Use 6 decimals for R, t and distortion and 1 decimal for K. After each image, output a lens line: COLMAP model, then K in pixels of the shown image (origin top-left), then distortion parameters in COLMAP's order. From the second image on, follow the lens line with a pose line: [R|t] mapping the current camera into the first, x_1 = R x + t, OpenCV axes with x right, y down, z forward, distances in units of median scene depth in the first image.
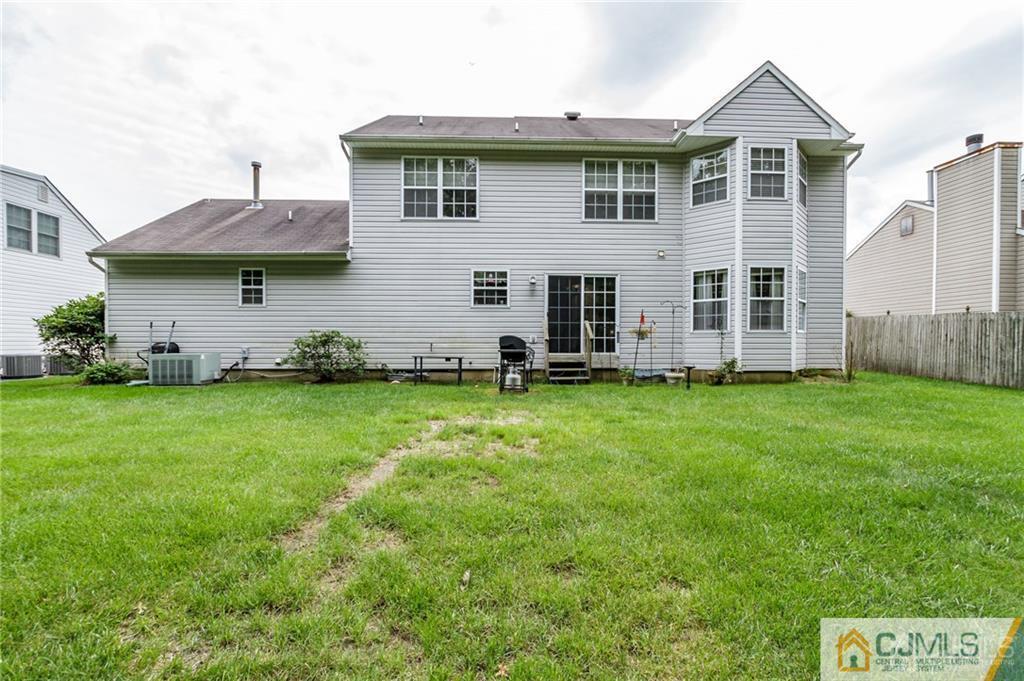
lens RADIAL K [[472.1, 0, 508.7], [0, 472.1, 345.8], [0, 0, 1]] dist [-0.015618, 0.000243]
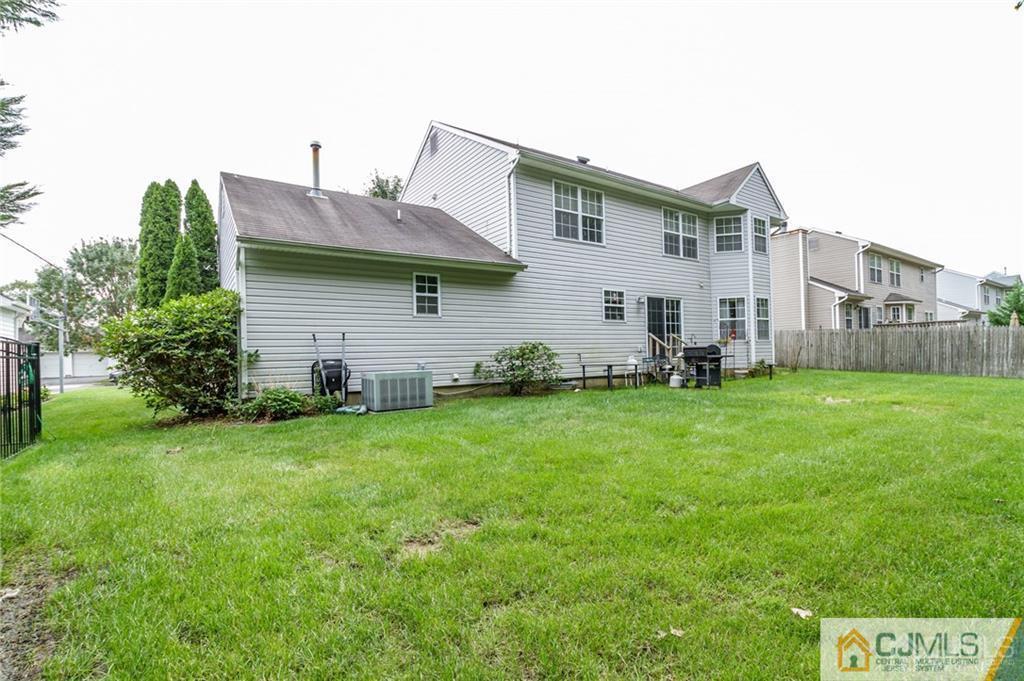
lens RADIAL K [[472.1, 0, 506.5], [0, 472.1, 348.4], [0, 0, 1]] dist [-0.015618, 0.000243]
pose [[0.841796, -0.015287, 0.539579, -0.895500], [0.030529, 0.999347, -0.019316, -0.001561], [-0.538932, 0.032733, 0.841713, 0.168239]]
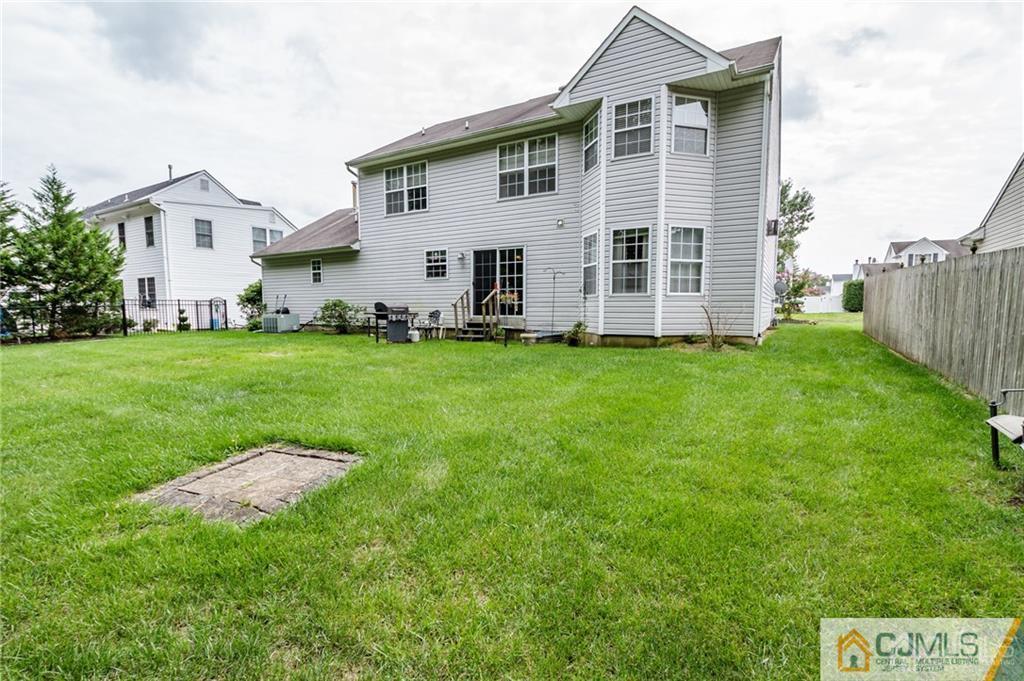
lens RADIAL K [[472.1, 0, 506.3], [0, 472.1, 345.8], [0, 0, 1]] dist [-0.015618, 0.000243]
pose [[0.840345, 0.041331, -0.540474, 0.818076], [-0.000724, 0.997173, 0.075131, 0.001871], [0.542052, -0.062744, 0.838000, 0.025053]]
